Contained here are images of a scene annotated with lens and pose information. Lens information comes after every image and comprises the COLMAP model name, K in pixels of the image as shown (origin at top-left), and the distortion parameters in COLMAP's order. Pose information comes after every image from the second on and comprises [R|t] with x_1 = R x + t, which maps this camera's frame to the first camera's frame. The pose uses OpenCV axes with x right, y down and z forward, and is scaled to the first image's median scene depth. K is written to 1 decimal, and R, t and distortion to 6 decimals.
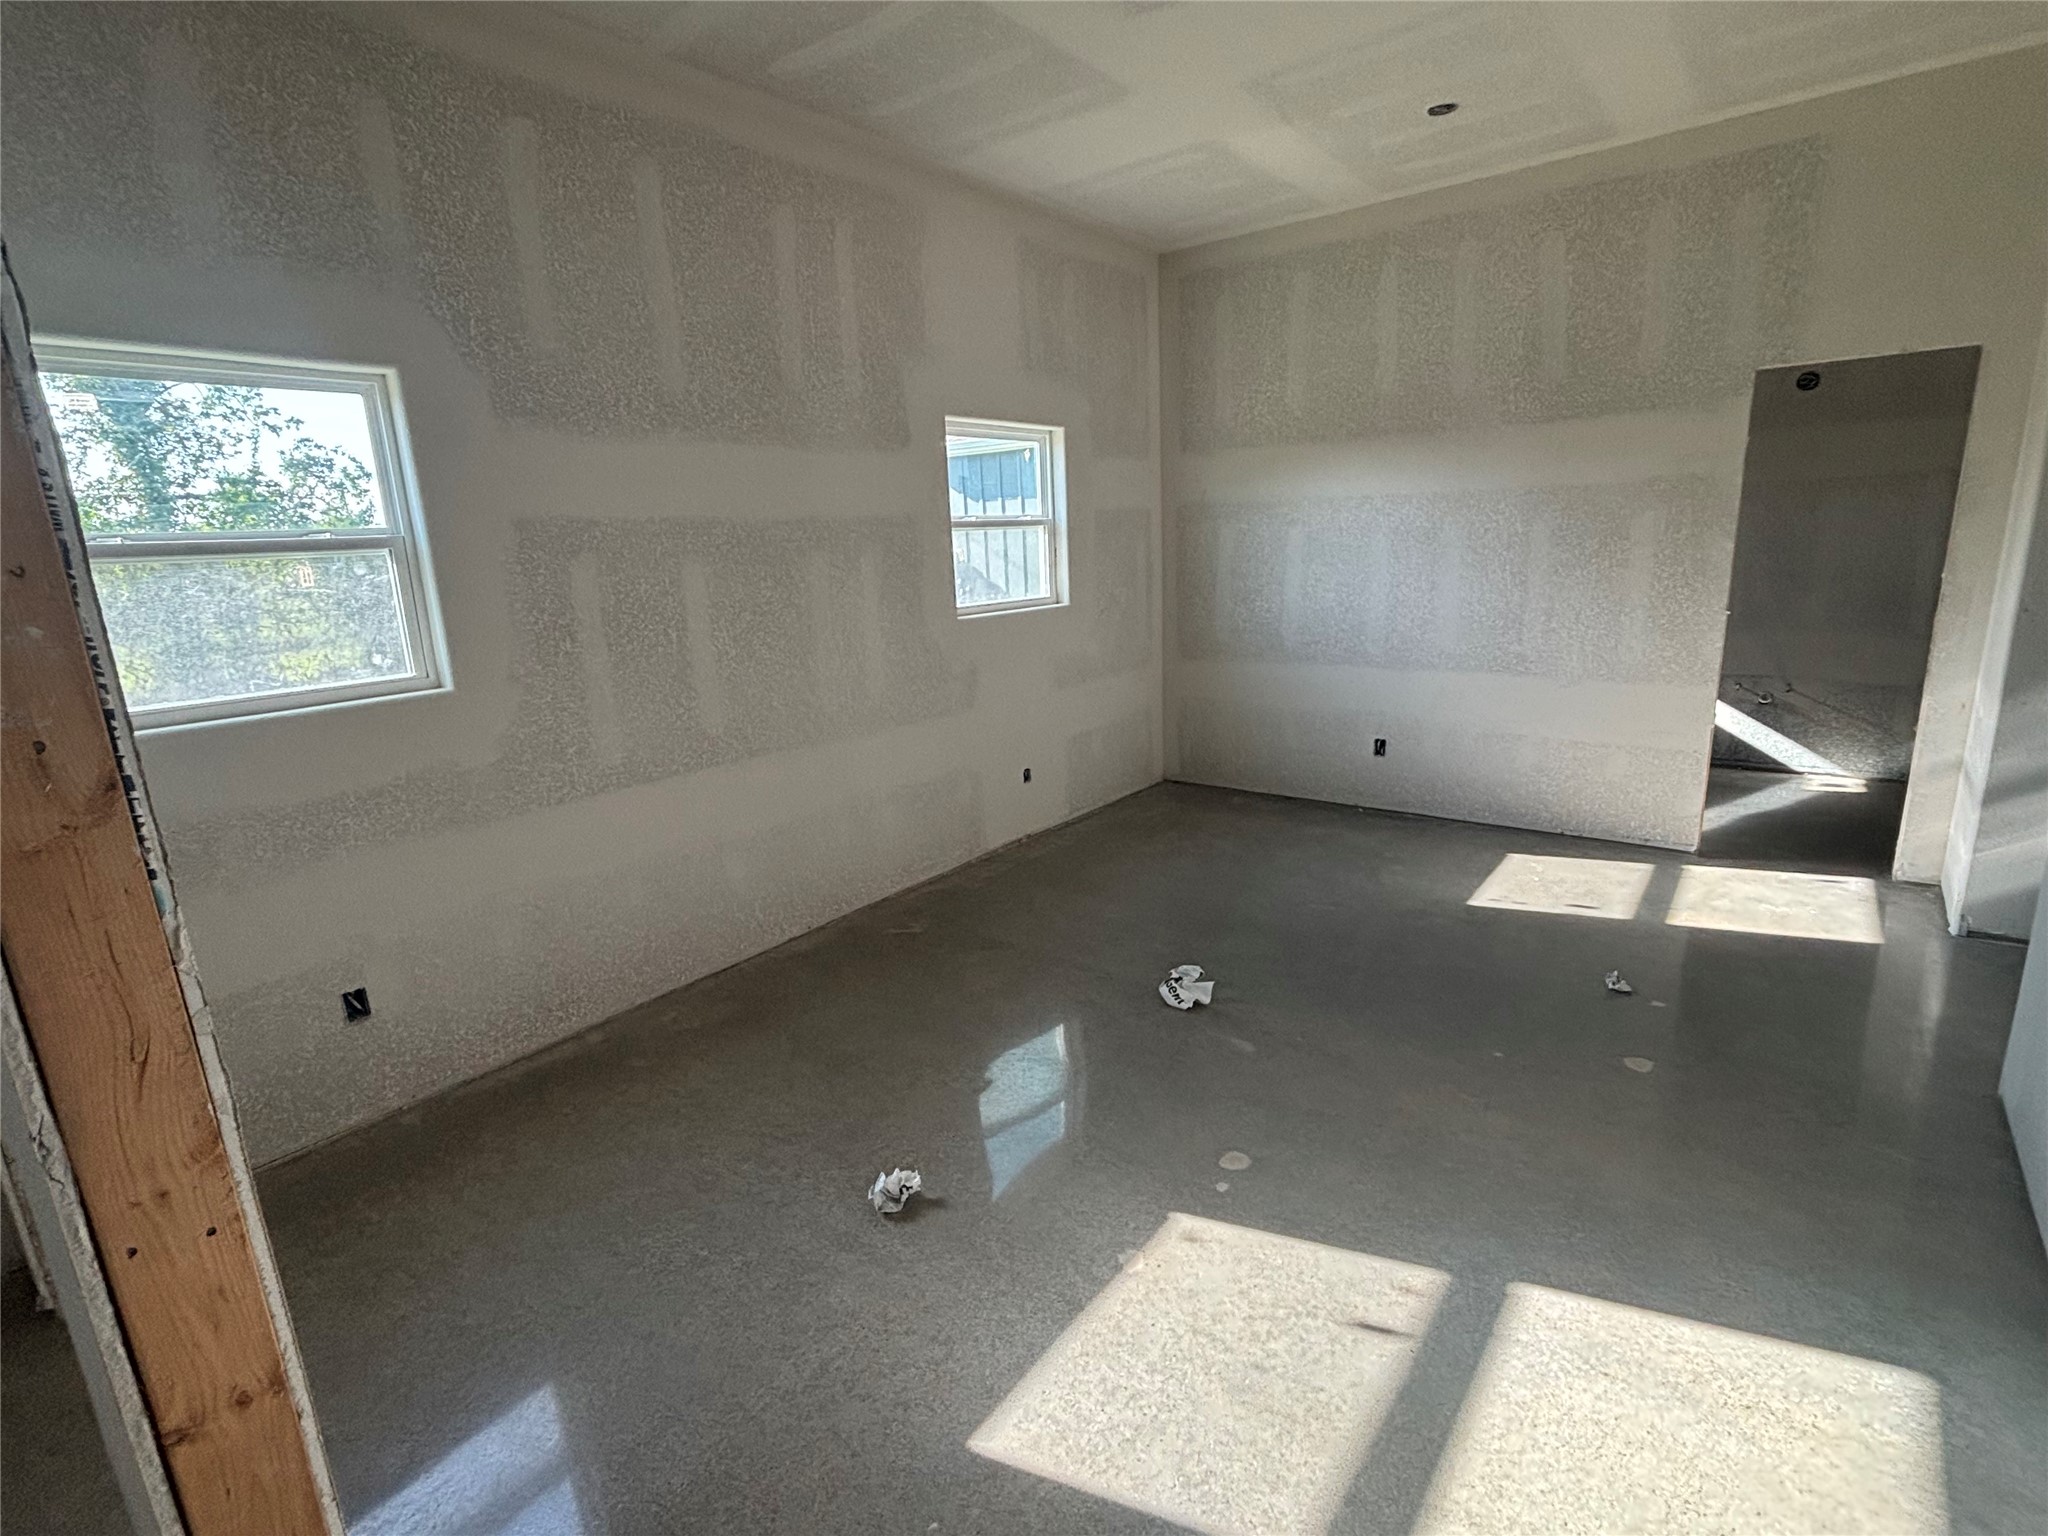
lens RADIAL K [[971.5, 0, 1024.0], [0, 971.5, 768.0], [0, 0, 1]] dist [0.004579, 0.012213]
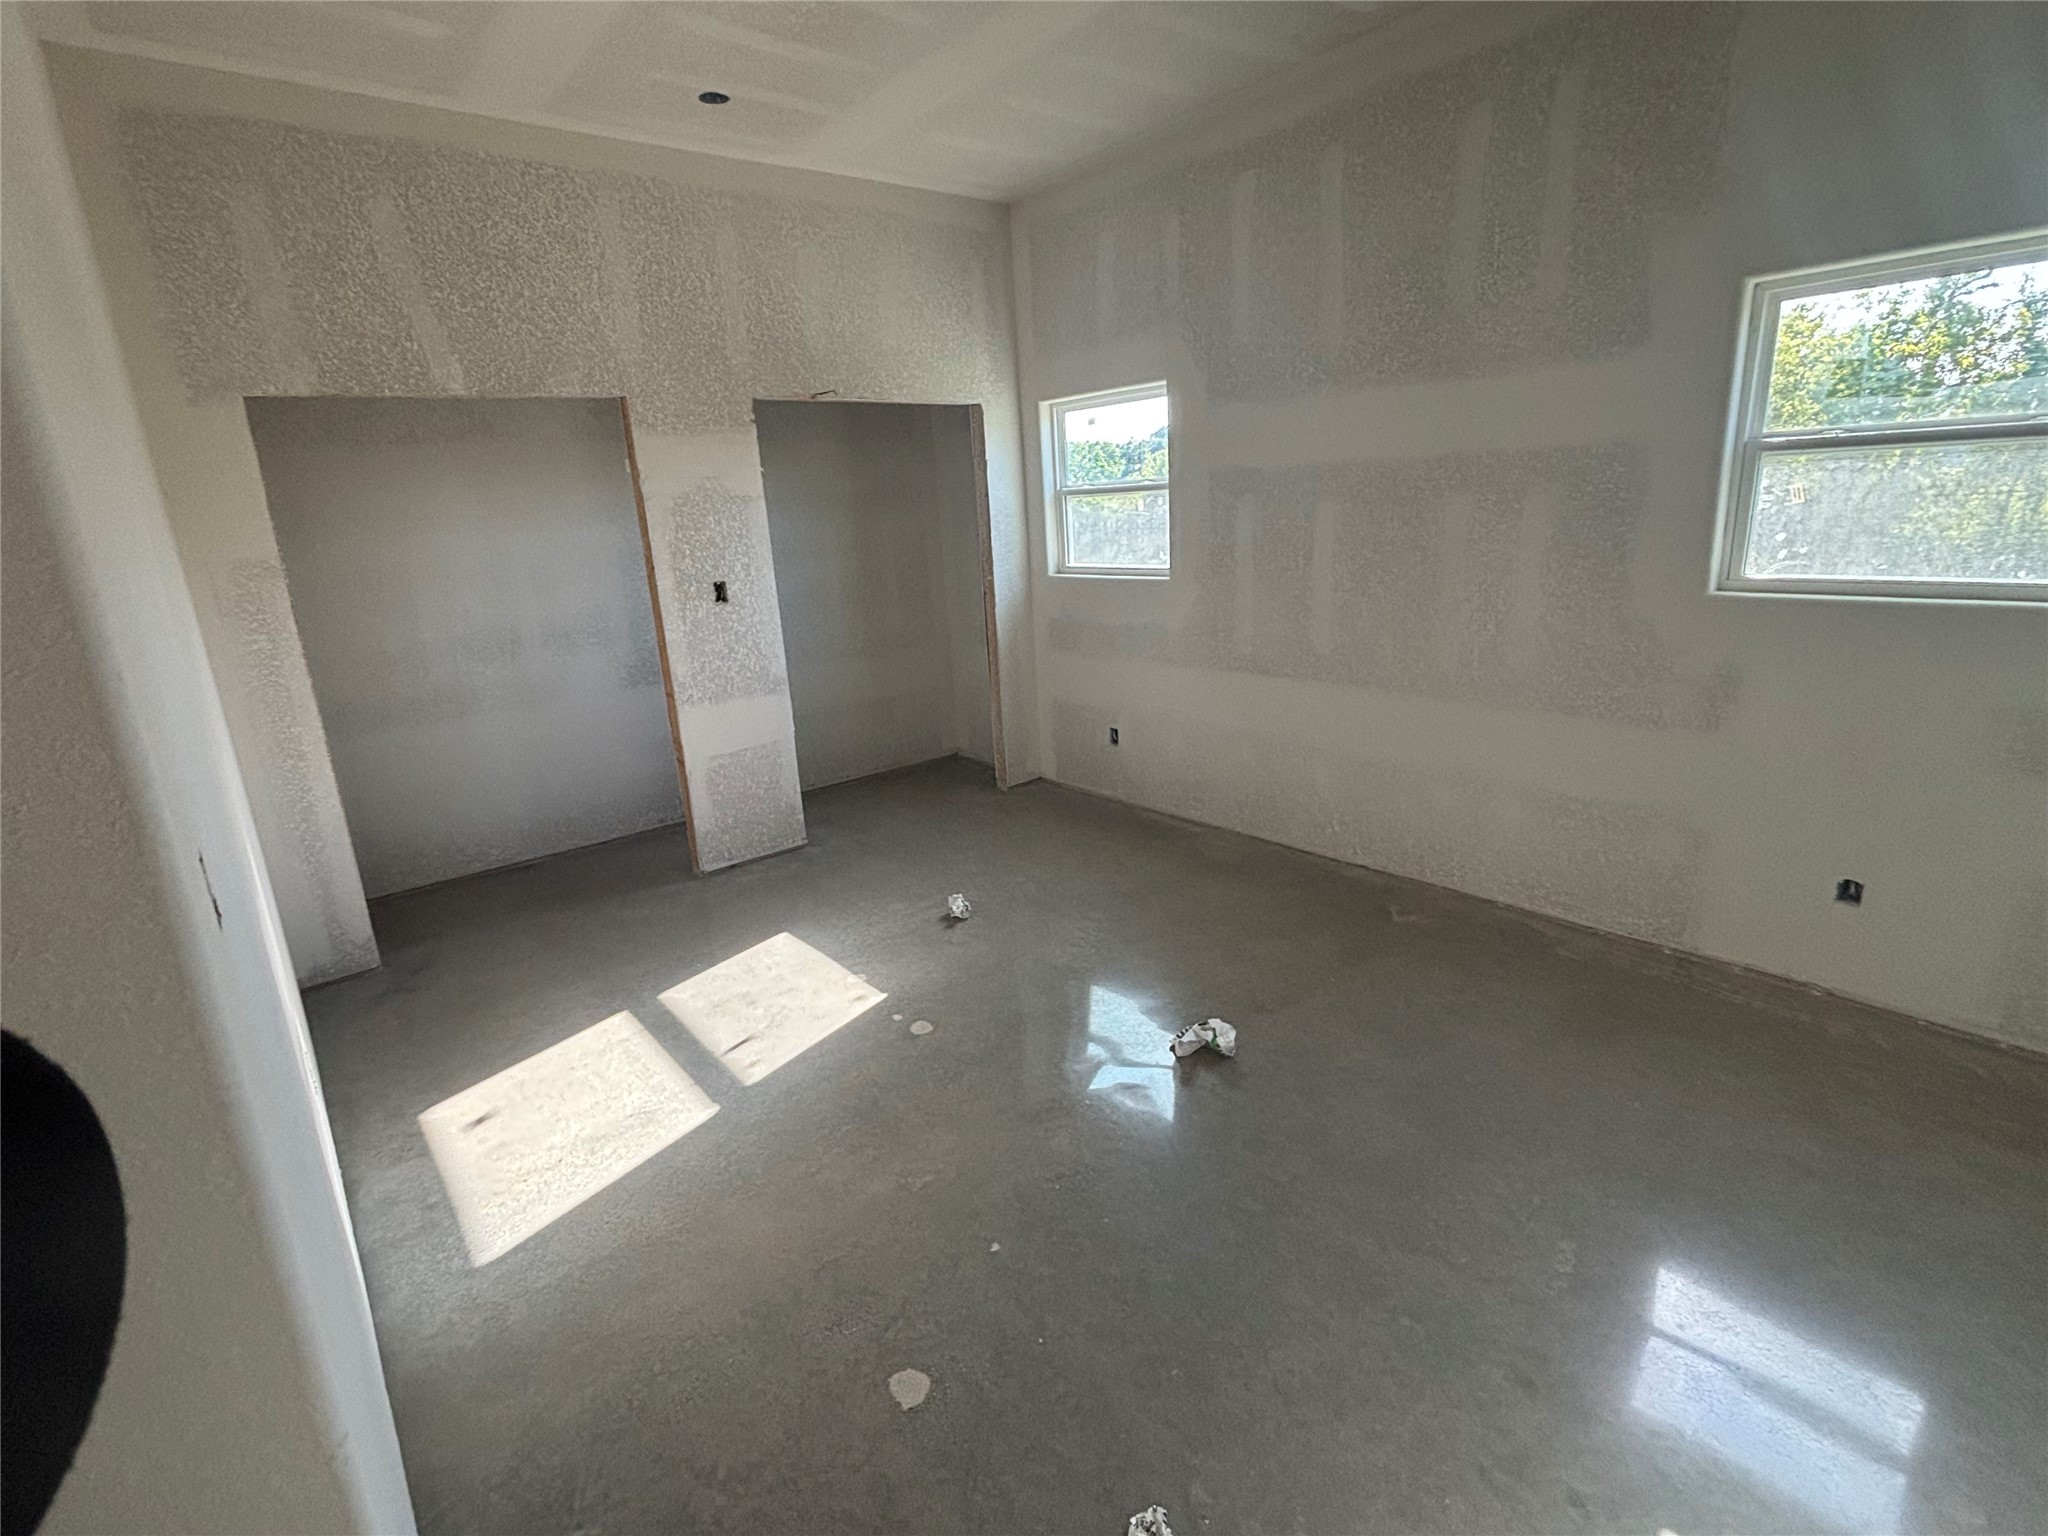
lens RADIAL K [[965.6, 0, 1024.0], [0, 965.6, 768.0], [0, 0, 1]] dist [0.003235, 0.000220]
pose [[-0.201168, 0.308843, -0.929595, 0.886886], [-0.170873, 0.923382, 0.343756, -0.250981], [0.964538, 0.227995, -0.132982, 0.873979]]
